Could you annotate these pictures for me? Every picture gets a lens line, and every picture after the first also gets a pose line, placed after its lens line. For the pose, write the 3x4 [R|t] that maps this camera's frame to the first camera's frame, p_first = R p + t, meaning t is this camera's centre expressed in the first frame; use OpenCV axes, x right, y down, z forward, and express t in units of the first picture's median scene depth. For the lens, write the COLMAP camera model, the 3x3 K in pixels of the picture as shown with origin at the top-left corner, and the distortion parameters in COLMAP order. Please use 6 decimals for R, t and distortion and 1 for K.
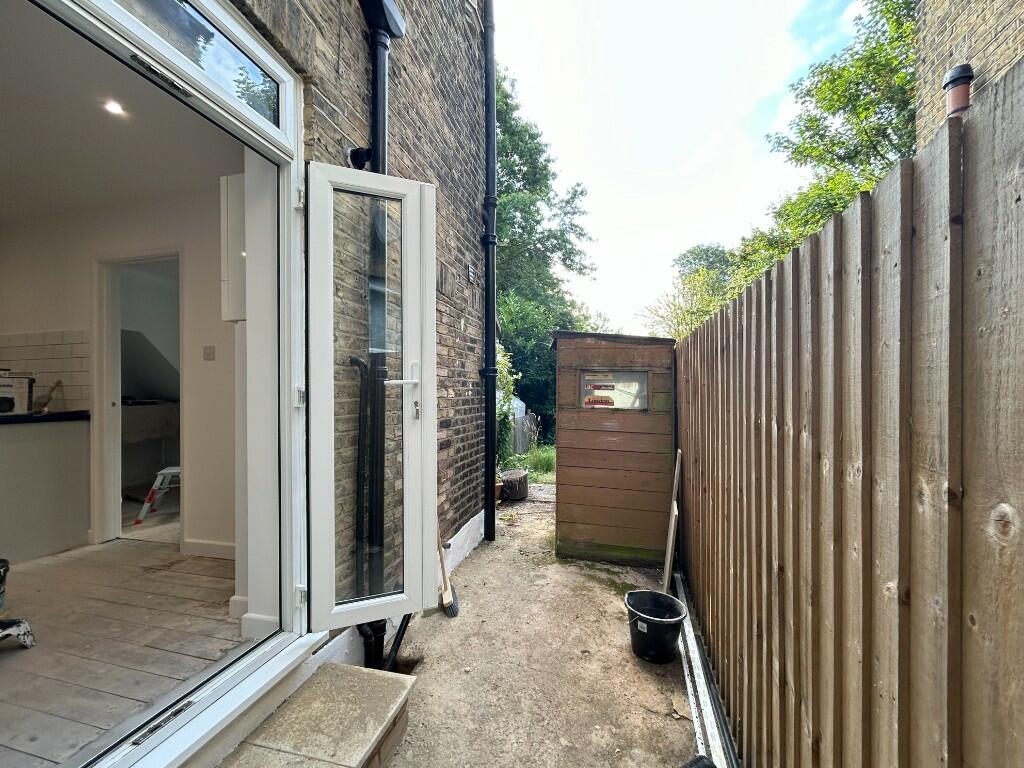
lens RADIAL K [[417.4, 0, 513.6], [0, 417.4, 390.3], [0, 0, 1]] dist [-0.002149, -0.000485]
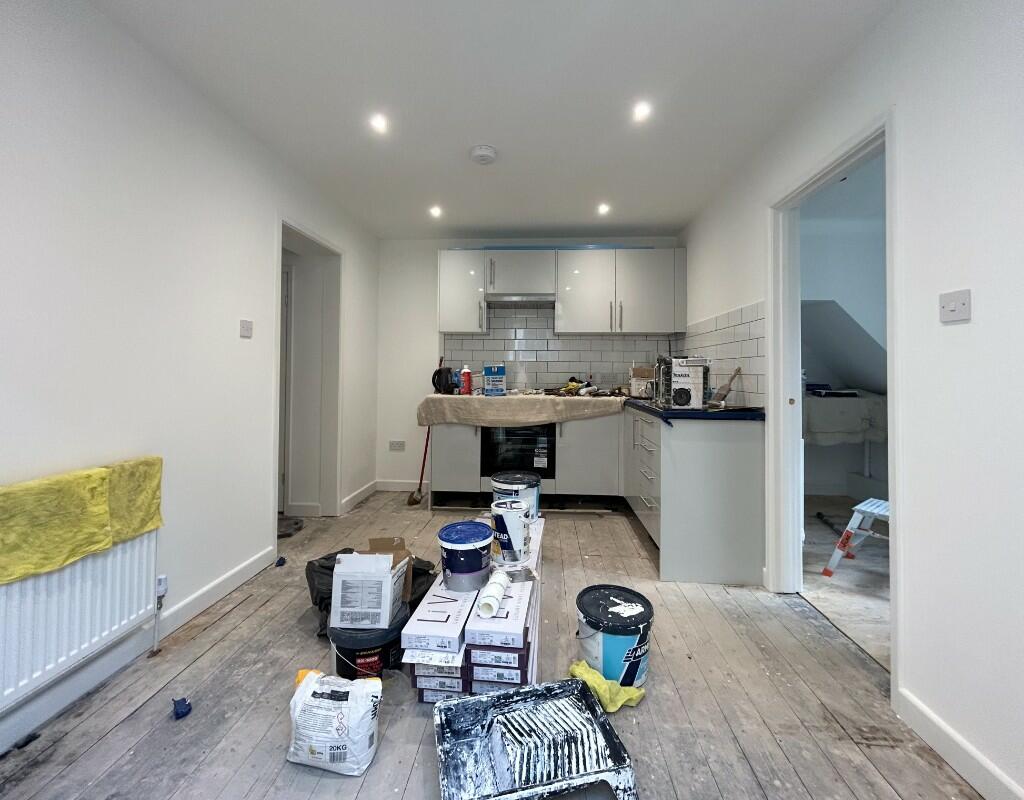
lens RADIAL K [[431.0, 0, 514.3], [0, 431.0, 364.0], [0, 0, 1]] dist [-0.002108, 0.000136]
pose [[0.178522, -0.012213, -0.983860, -0.336233], [-0.004146, 0.999905, -0.013165, -0.018694], [0.983927, 0.006430, 0.178454, 0.420722]]
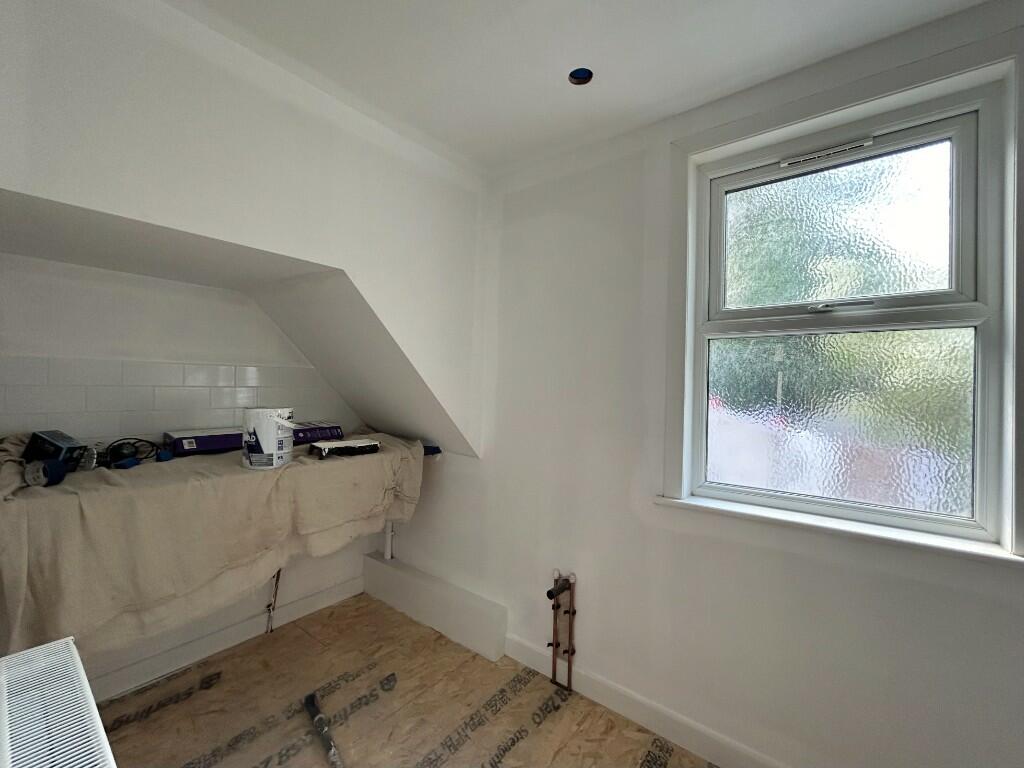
lens RADIAL K [[417.4, 0, 513.6], [0, 417.4, 390.3], [0, 0, 1]] dist [-0.002149, -0.000485]
pose [[0.917623, 0.019476, -0.396975, -0.869224], [-0.018053, 0.999810, 0.007321, -0.057019], [0.397042, 0.000449, 0.917800, 1.030071]]
